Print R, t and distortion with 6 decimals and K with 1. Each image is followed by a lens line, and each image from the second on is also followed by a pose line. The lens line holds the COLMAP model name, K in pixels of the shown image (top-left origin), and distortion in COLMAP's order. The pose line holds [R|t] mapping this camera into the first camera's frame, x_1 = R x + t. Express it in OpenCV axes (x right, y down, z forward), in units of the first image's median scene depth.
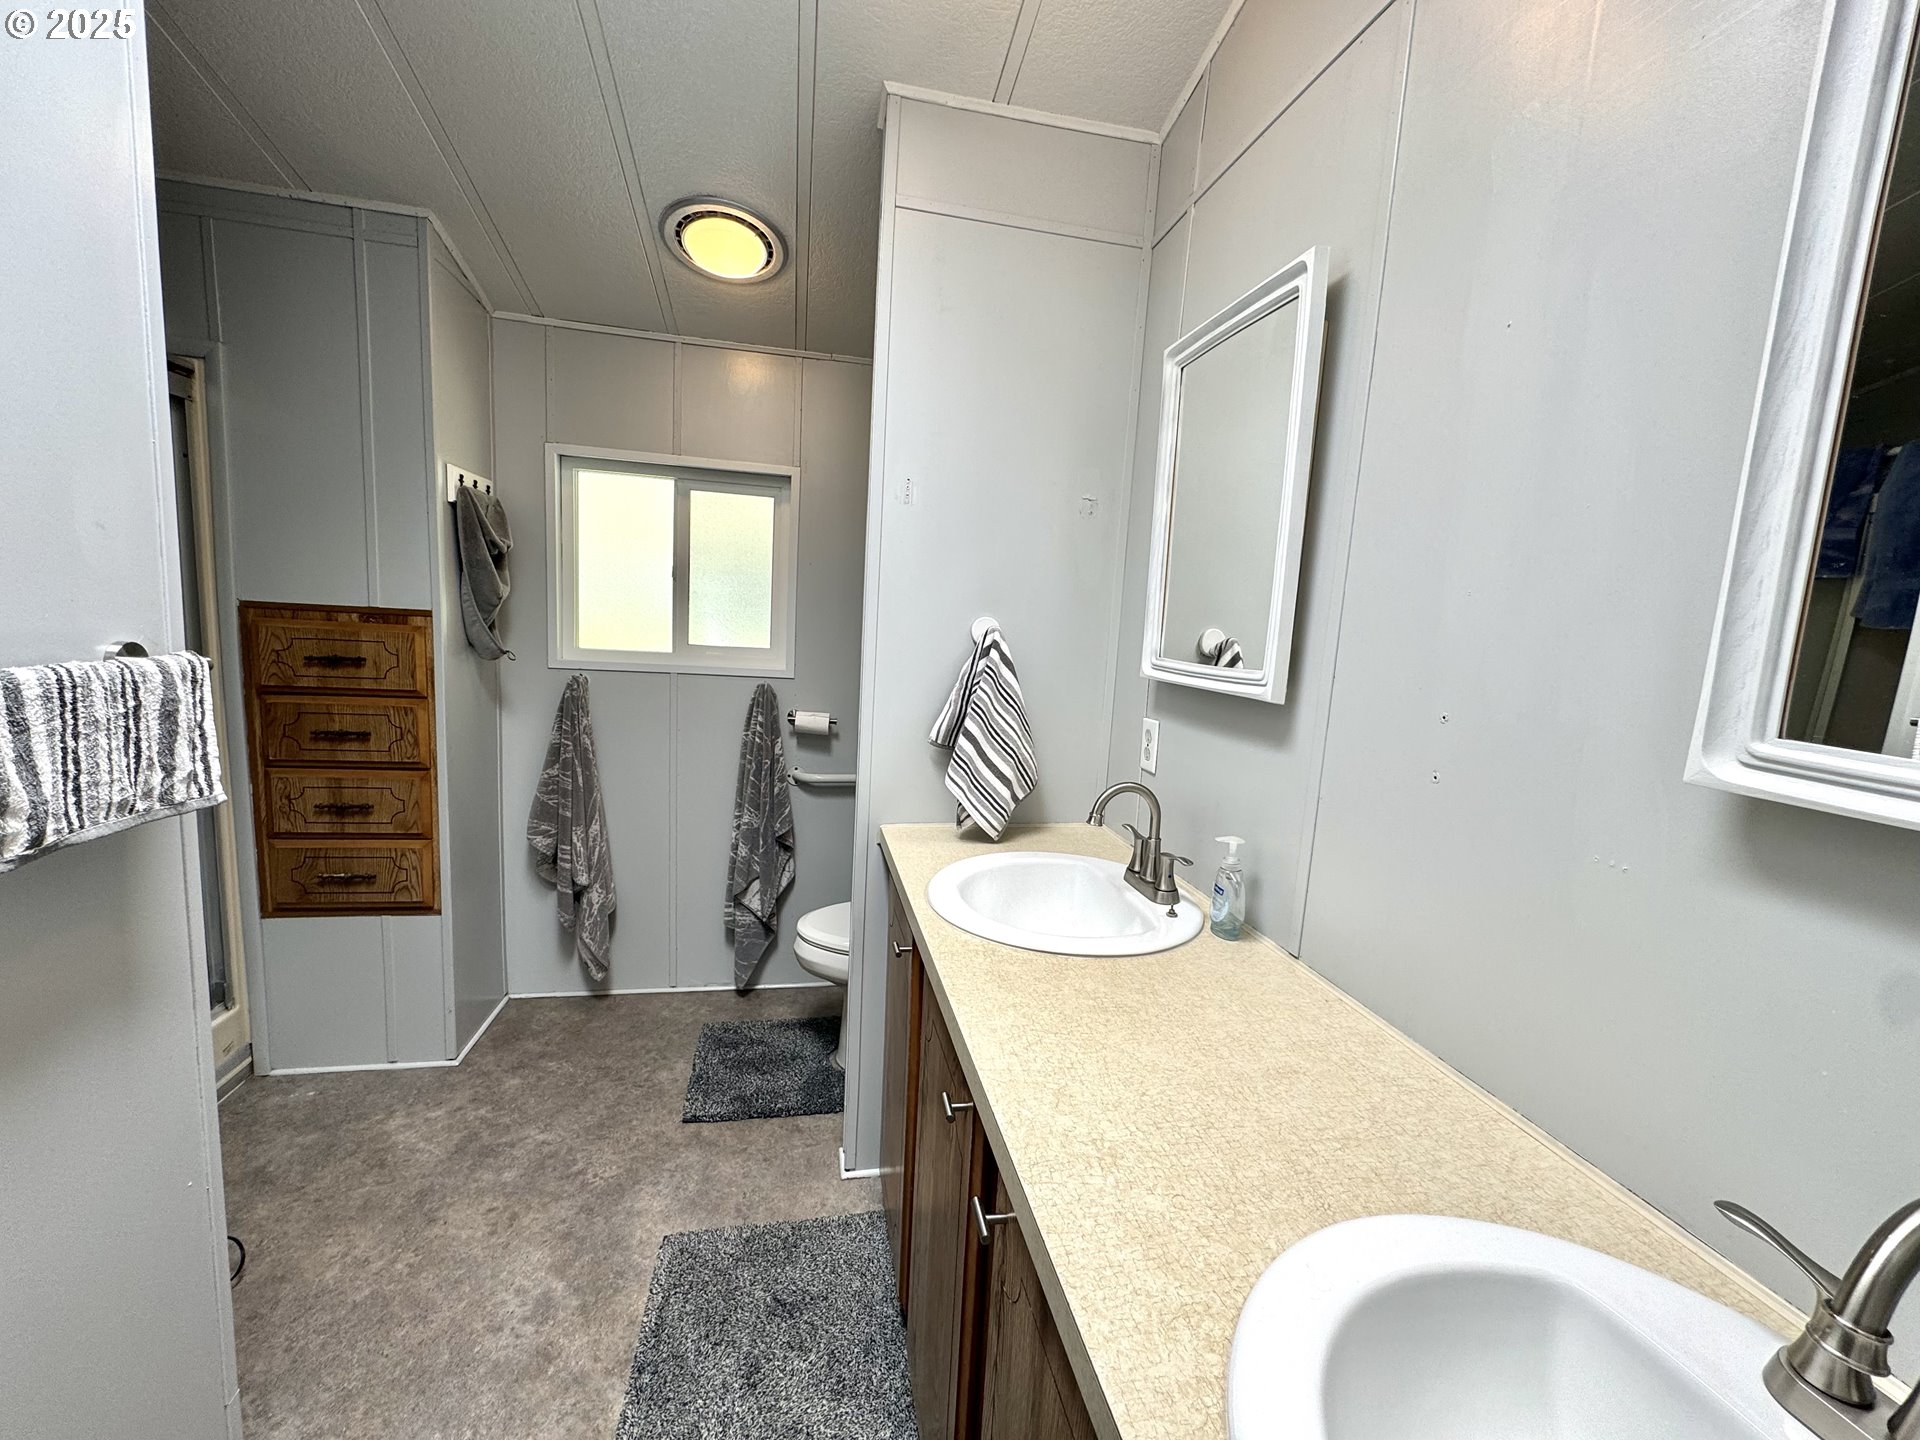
lens RADIAL K [[764.3, 0, 953.6], [0, 764.3, 718.2], [0, 0, 1]] dist [-0.004019, 0.001180]
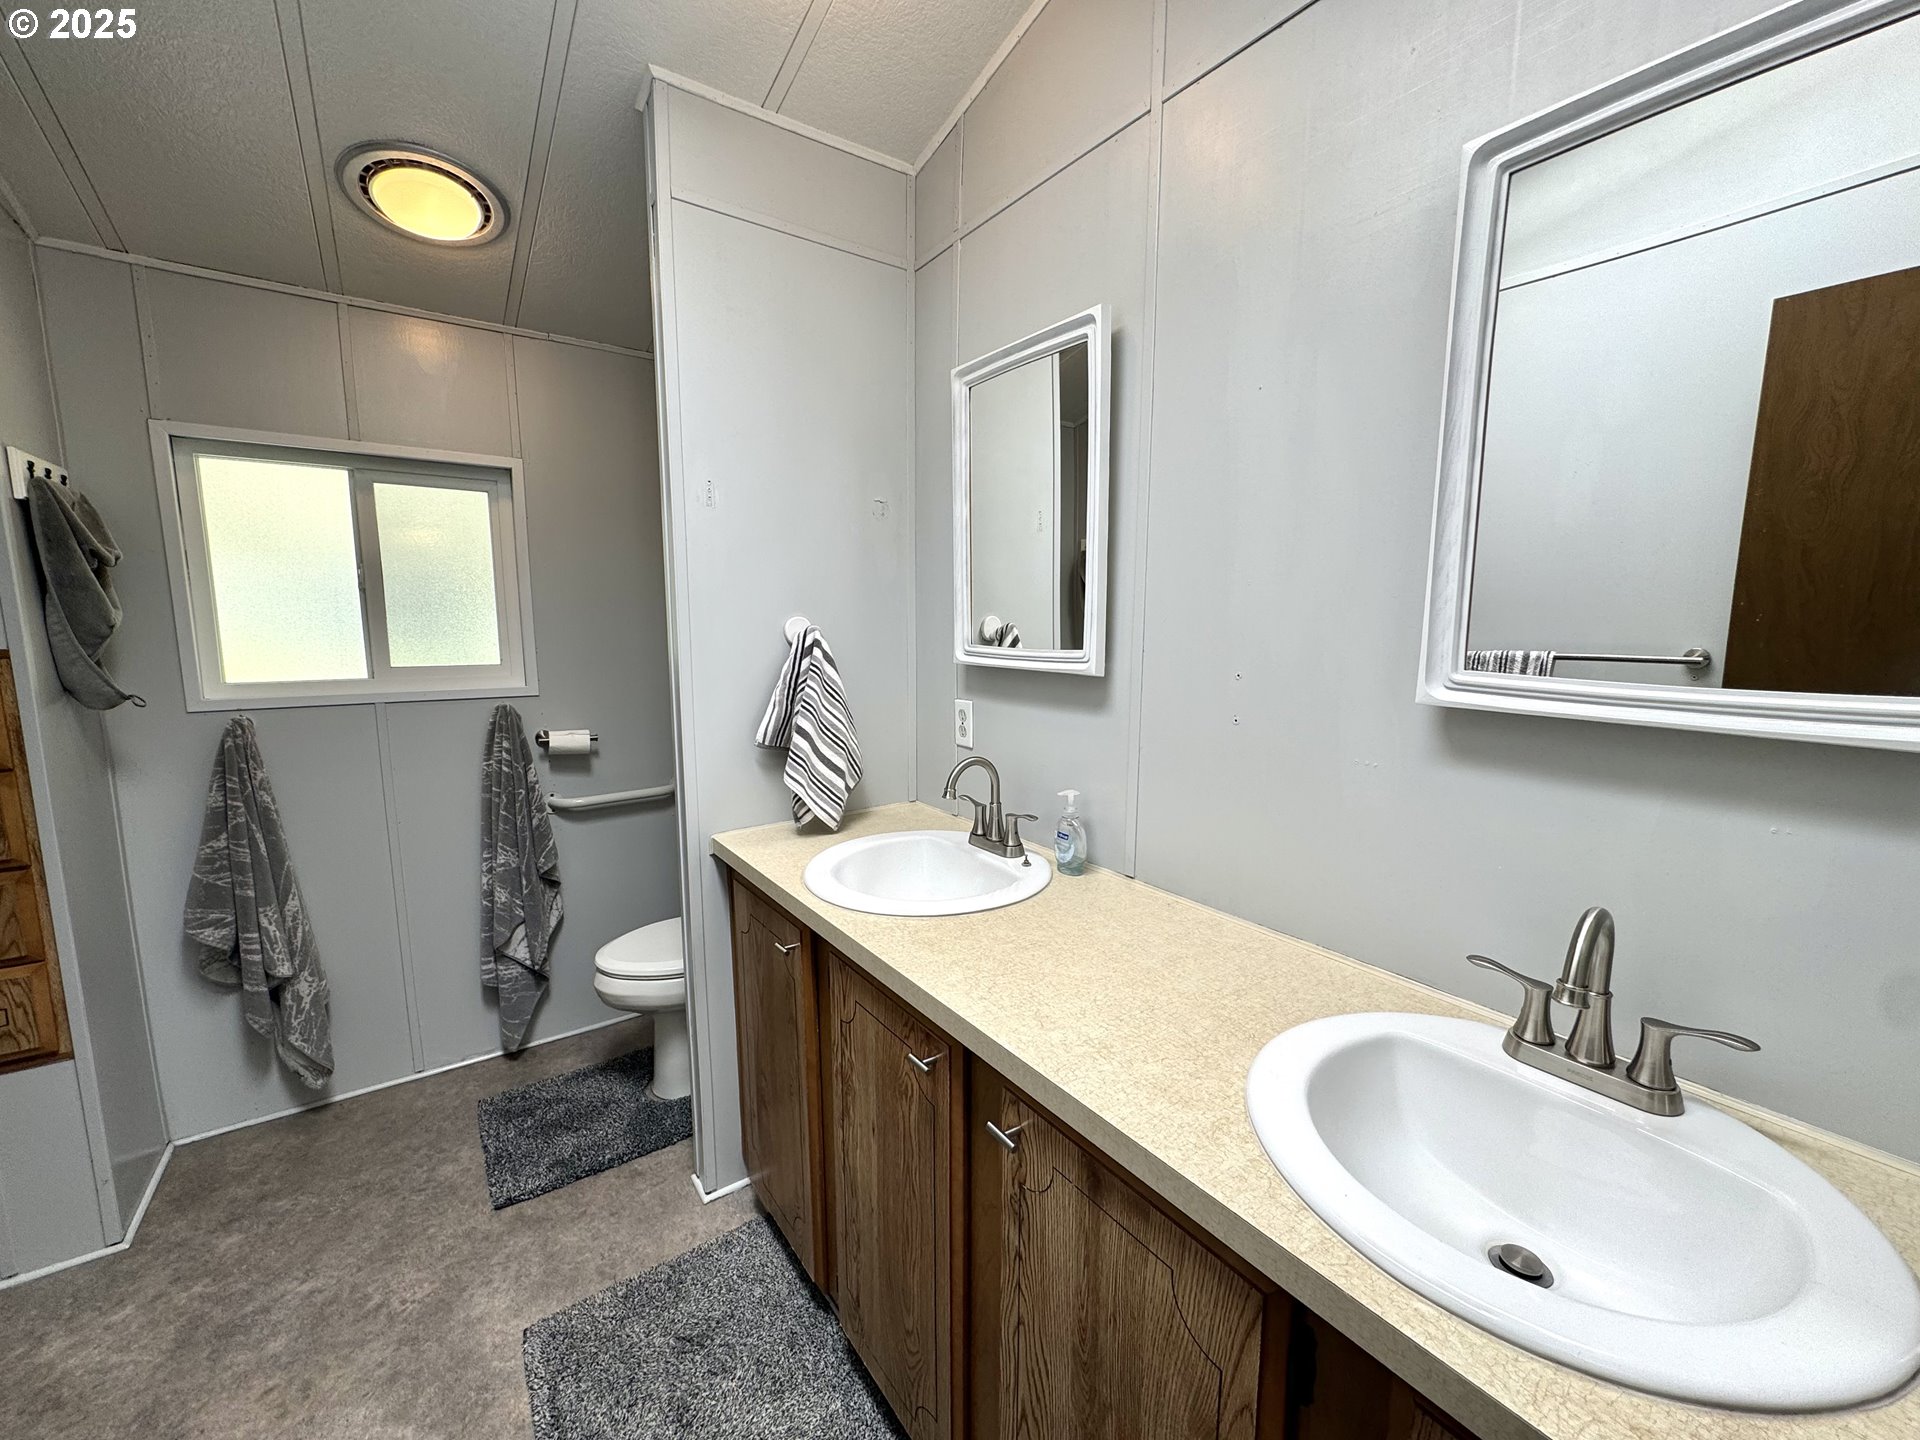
lens RADIAL K [[764.3, 0, 956.3], [0, 764.3, 718.4], [0, 0, 1]] dist [-0.004019, 0.001180]
pose [[0.914063, -0.107659, 0.391023, -0.179067], [0.101560, 0.994167, 0.036312, -0.012861], [-0.392652, 0.006521, 0.919664, -0.023018]]
